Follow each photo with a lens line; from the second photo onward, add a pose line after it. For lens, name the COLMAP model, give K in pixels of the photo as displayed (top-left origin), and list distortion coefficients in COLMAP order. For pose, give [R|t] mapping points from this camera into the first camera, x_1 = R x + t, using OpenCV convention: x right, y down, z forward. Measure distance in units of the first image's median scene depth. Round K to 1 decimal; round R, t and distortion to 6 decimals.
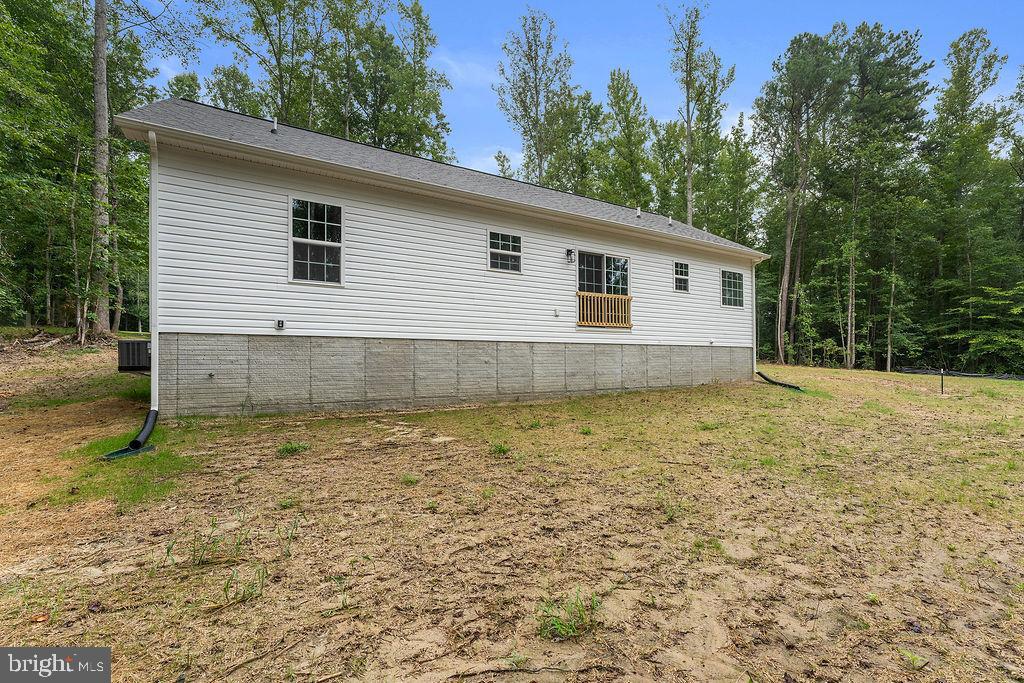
lens RADIAL K [[452.9, 0, 516.6], [0, 452.9, 364.3], [0, 0, 1]] dist [-0.000503, -0.000078]
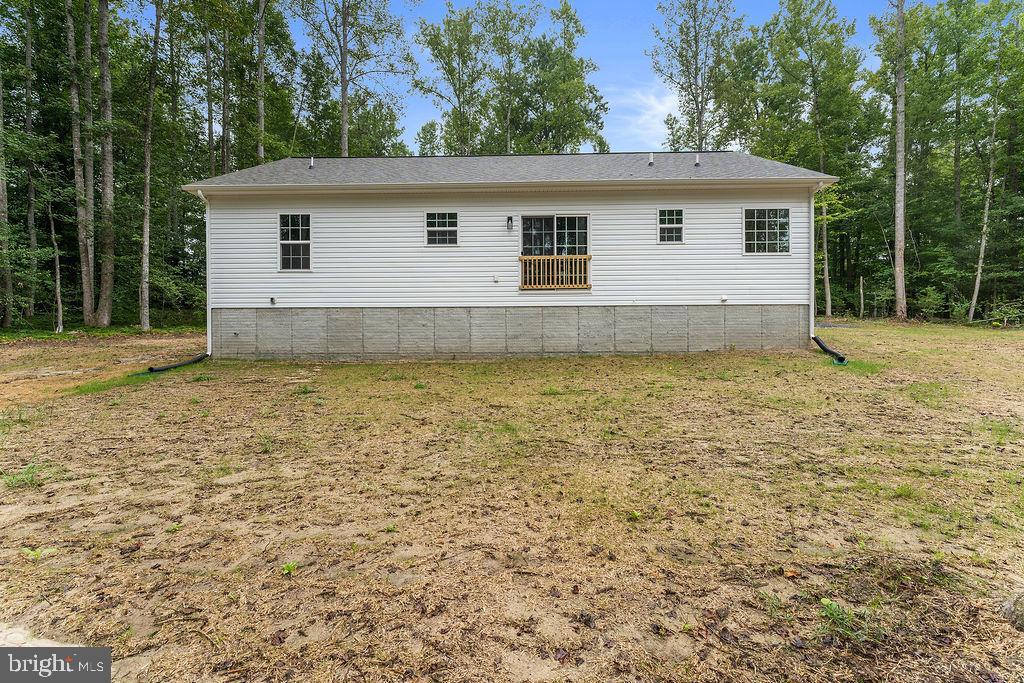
lens RADIAL K [[414.4, 0, 491.8], [0, 414.4, 340.2], [0, 0, 1]] dist [0.000709, -0.000121]
pose [[0.837970, 0.008322, -0.545653, 0.597689], [-0.001166, 0.999909, 0.013460, 0.017347], [0.545715, -0.010643, 0.837903, 0.175618]]
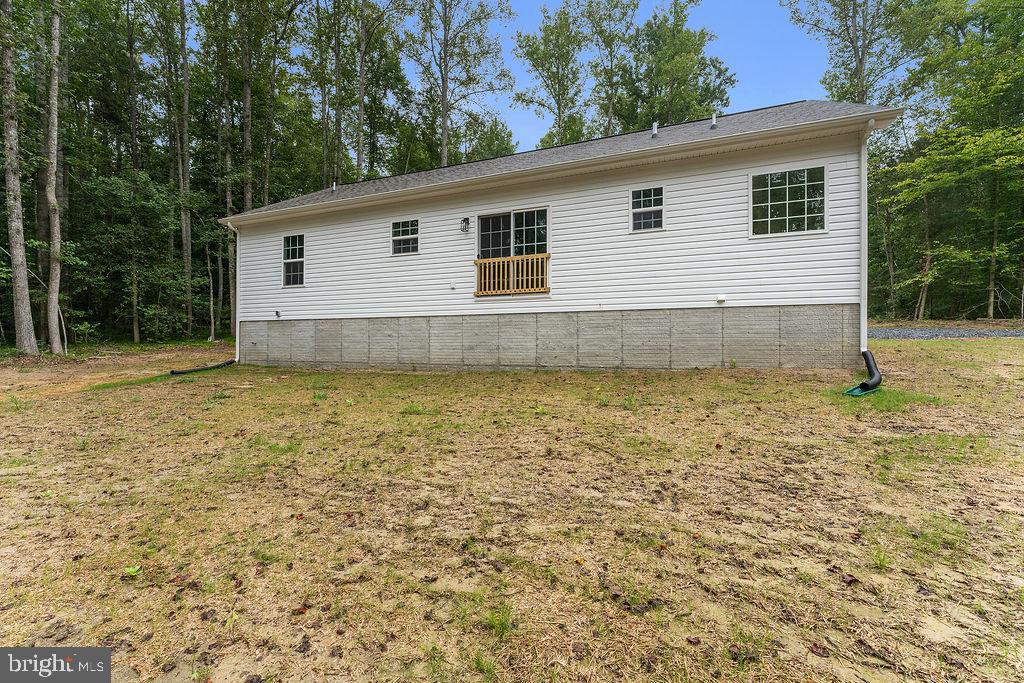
lens RADIAL K [[414.4, 0, 491.8], [0, 414.4, 340.2], [0, 0, 1]] dist [0.000709, -0.000121]
pose [[0.597331, -0.002981, -0.801989, 0.848216], [-0.006380, 0.999944, -0.008468, 0.013438], [0.801969, 0.010175, 0.597278, 0.514898]]
